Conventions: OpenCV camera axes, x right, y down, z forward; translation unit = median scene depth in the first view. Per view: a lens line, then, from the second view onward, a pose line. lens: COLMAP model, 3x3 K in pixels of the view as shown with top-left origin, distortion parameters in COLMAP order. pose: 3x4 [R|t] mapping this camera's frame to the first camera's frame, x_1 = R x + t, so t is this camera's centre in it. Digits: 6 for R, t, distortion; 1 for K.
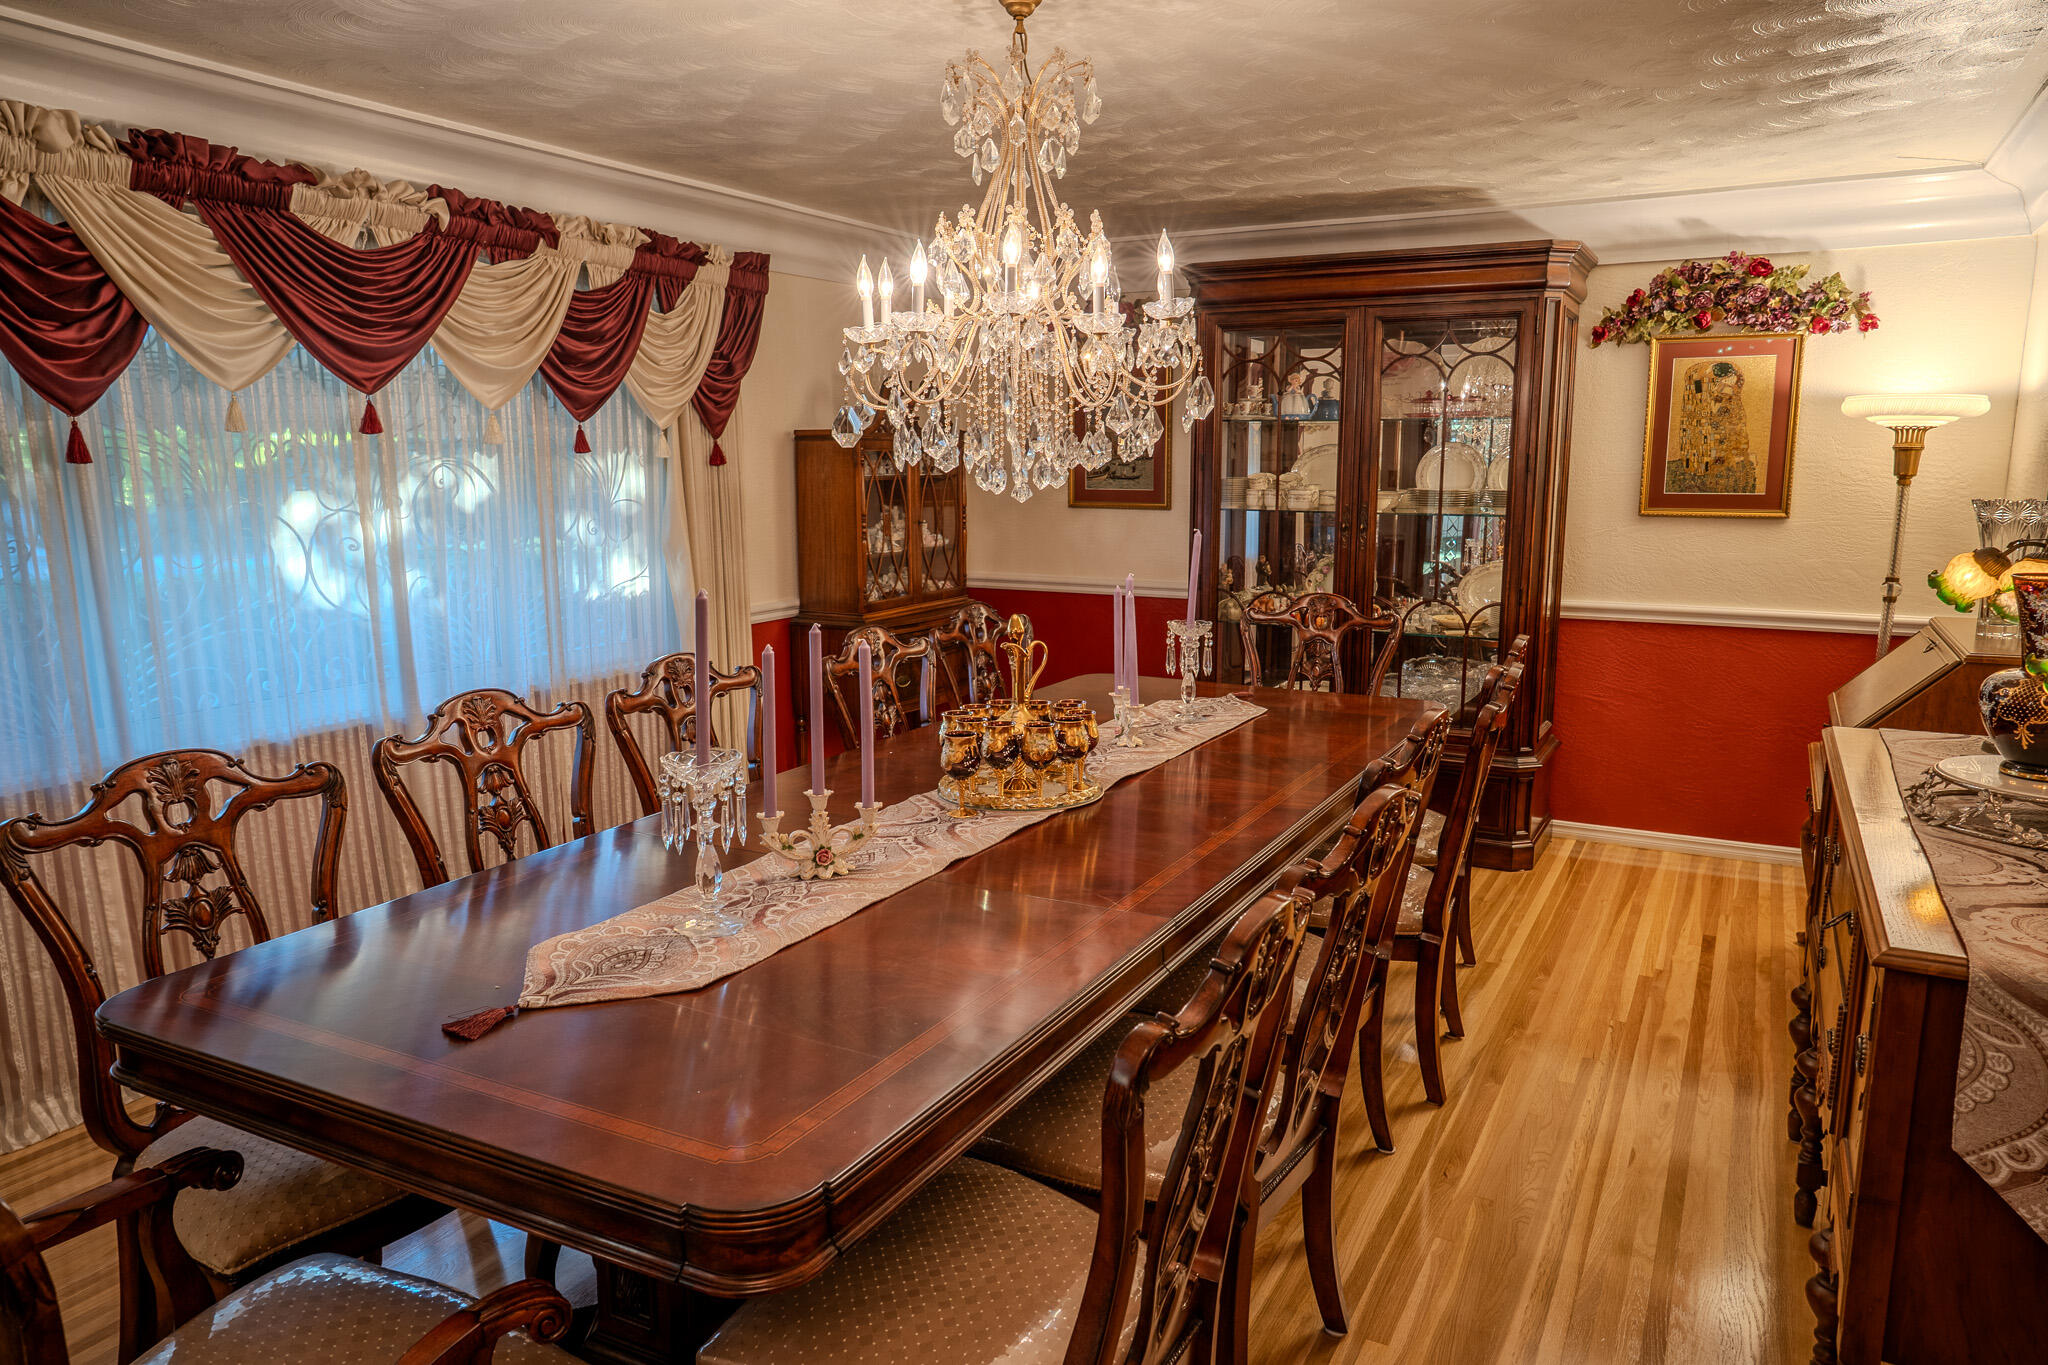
lens RADIAL K [[1360.8, 0, 1023.5], [0, 1360.8, 689.3], [0, 0, 1]] dist [-0.047019, 0.058178]
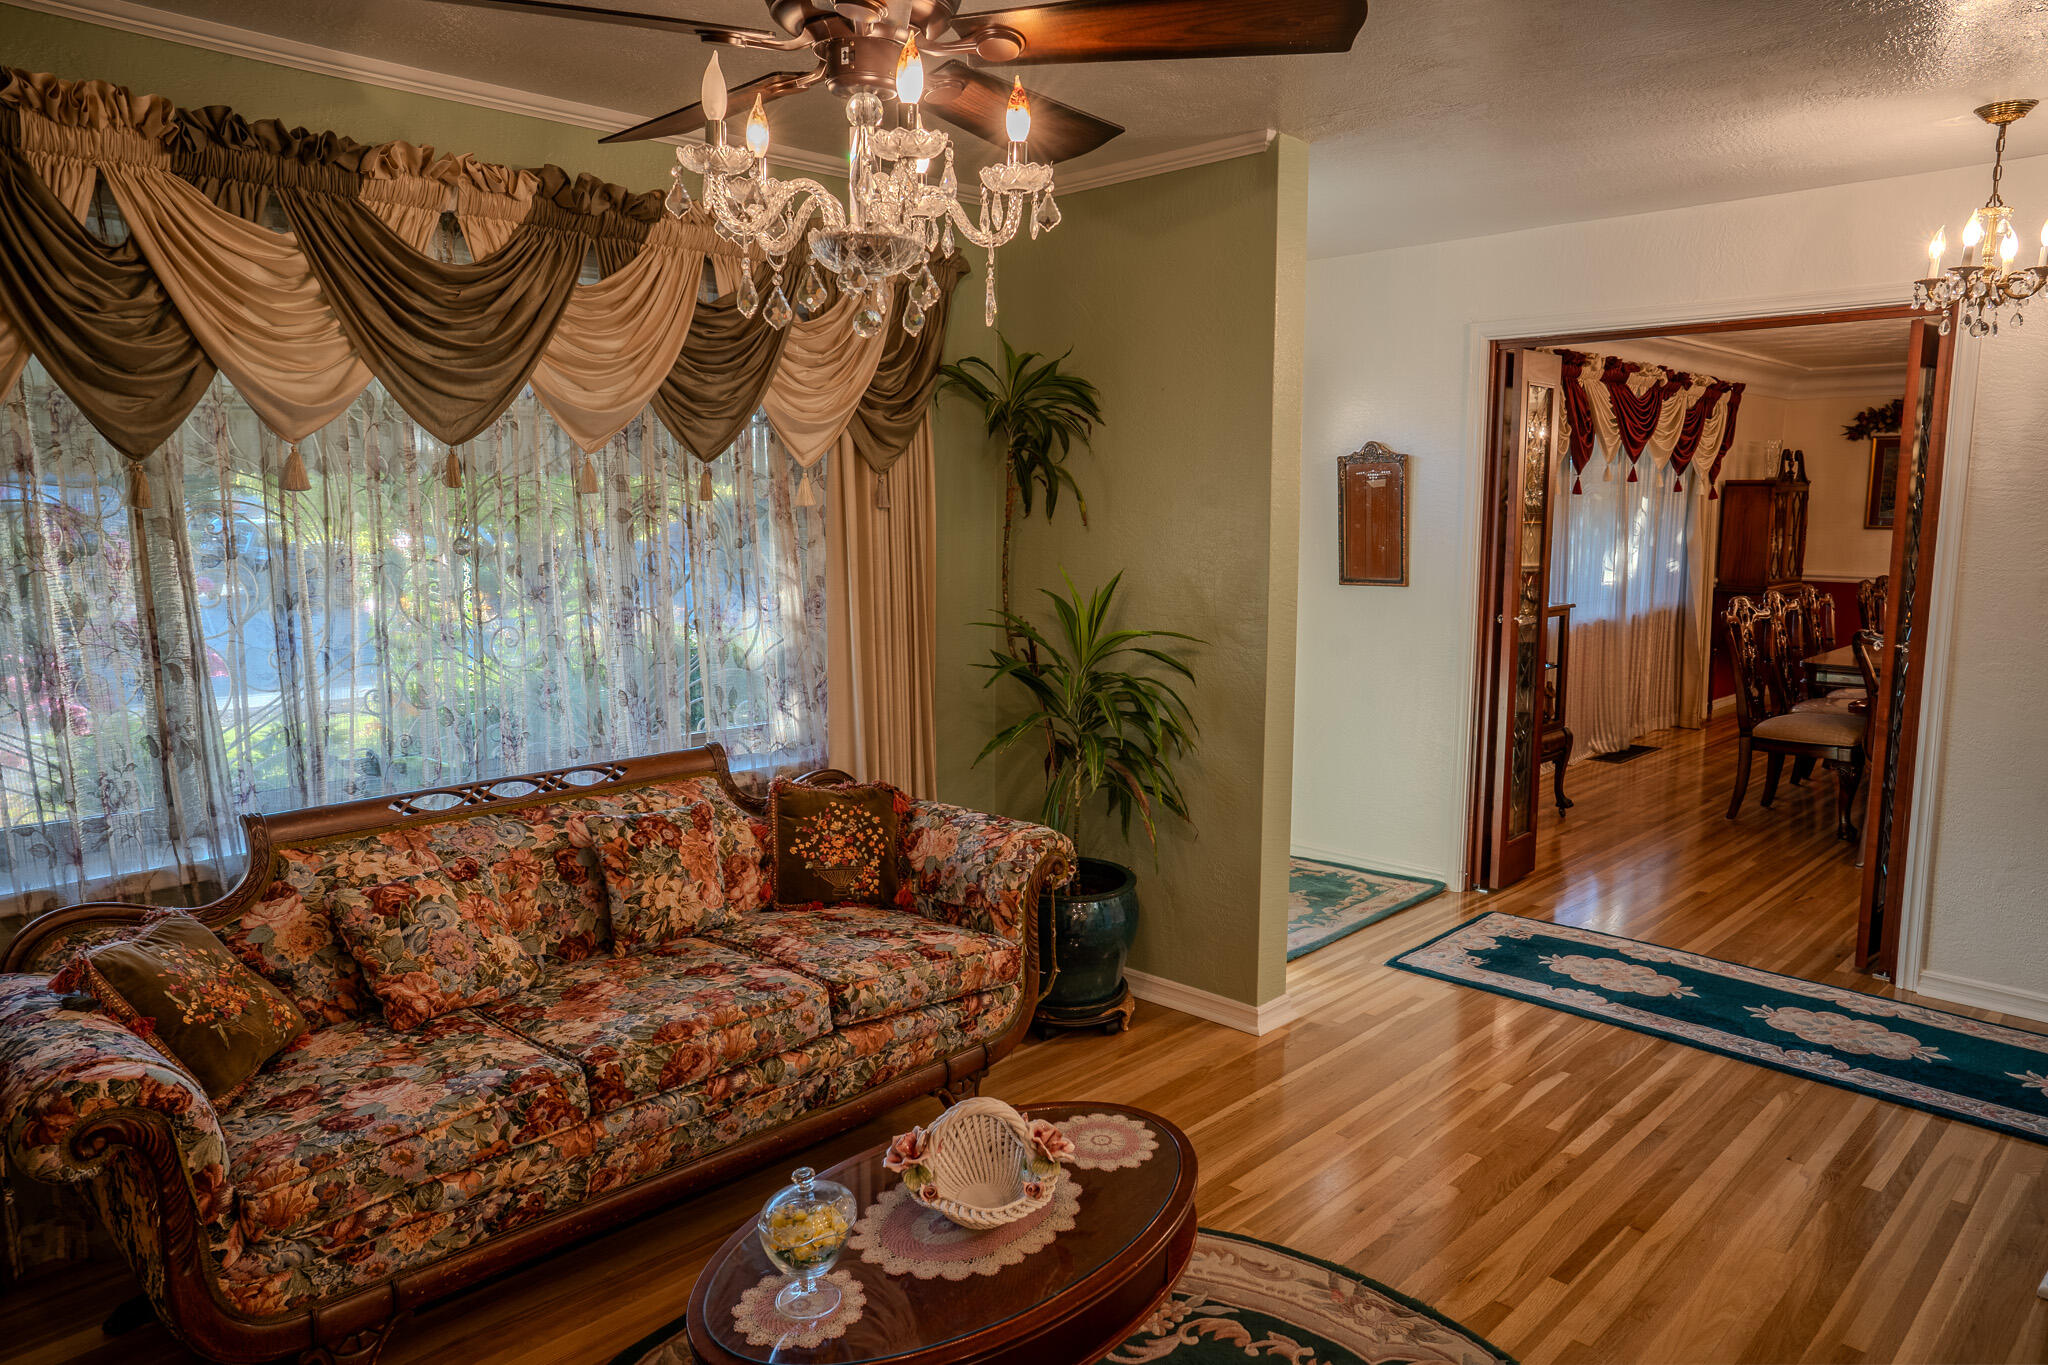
lens RADIAL K [[1360.8, 0, 1023.5], [0, 1360.8, 689.3], [0, 0, 1]] dist [-0.047019, 0.058178]
pose [[0.997964, 0.004328, -0.063638, -0.074269], [-0.007019, 0.999088, -0.042125, -0.023667], [0.063398, 0.042485, 0.997084, 0.179138]]
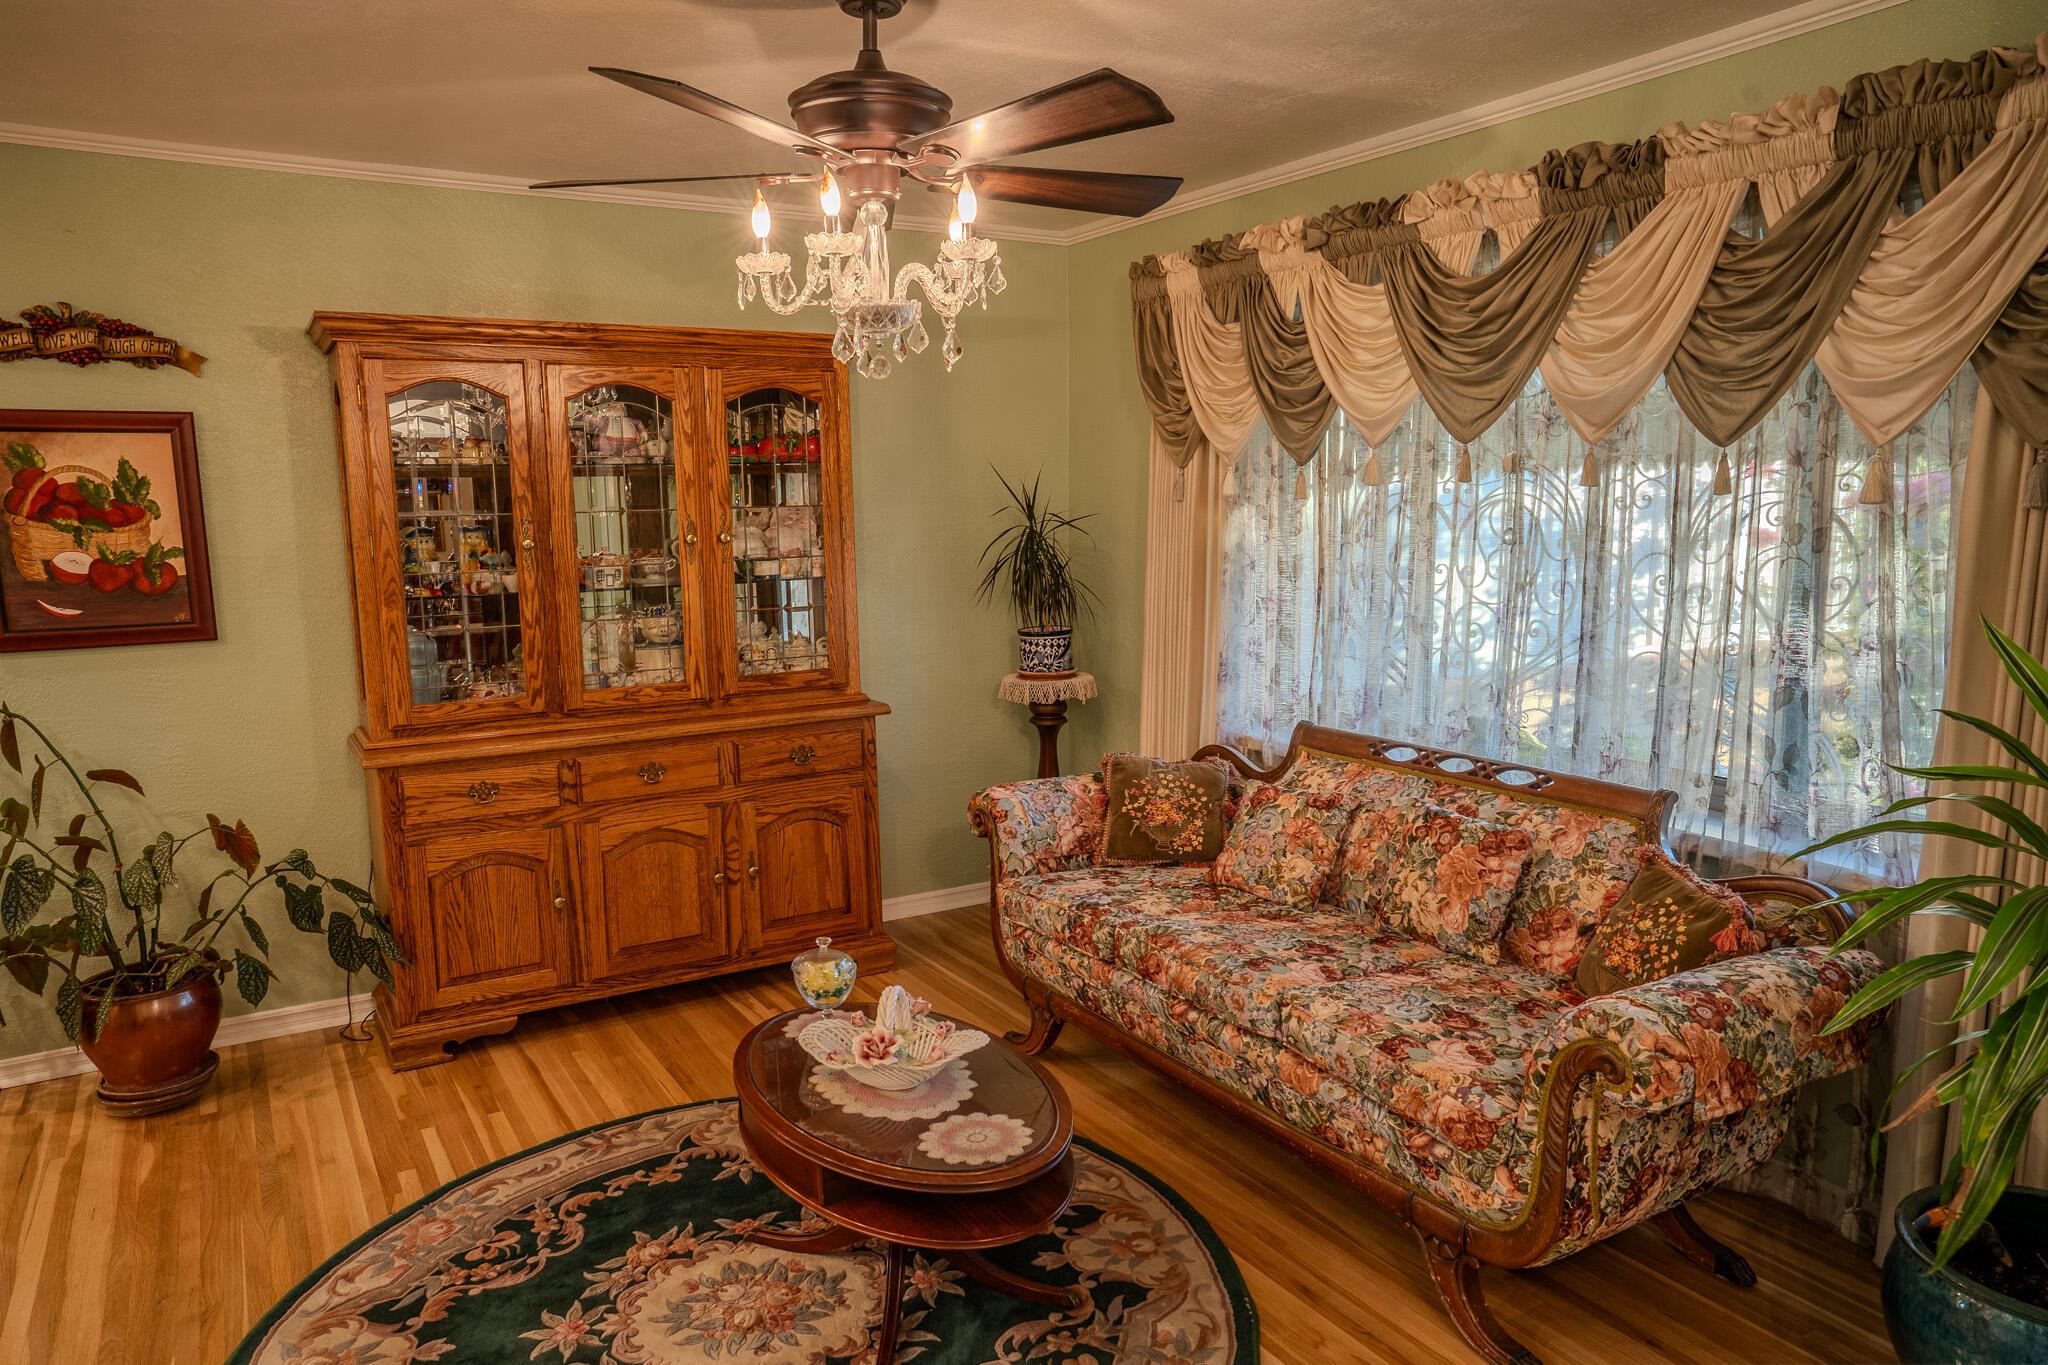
lens RADIAL K [[1360.8, 0, 1023.5], [0, 1360.8, 689.3], [0, 0, 1]] dist [-0.047019, 0.058178]
pose [[-0.307913, 0.136067, -0.941634, 0.514312], [-0.164088, 0.967295, 0.193432, -0.177946], [0.937158, 0.214071, -0.275515, 1.010829]]
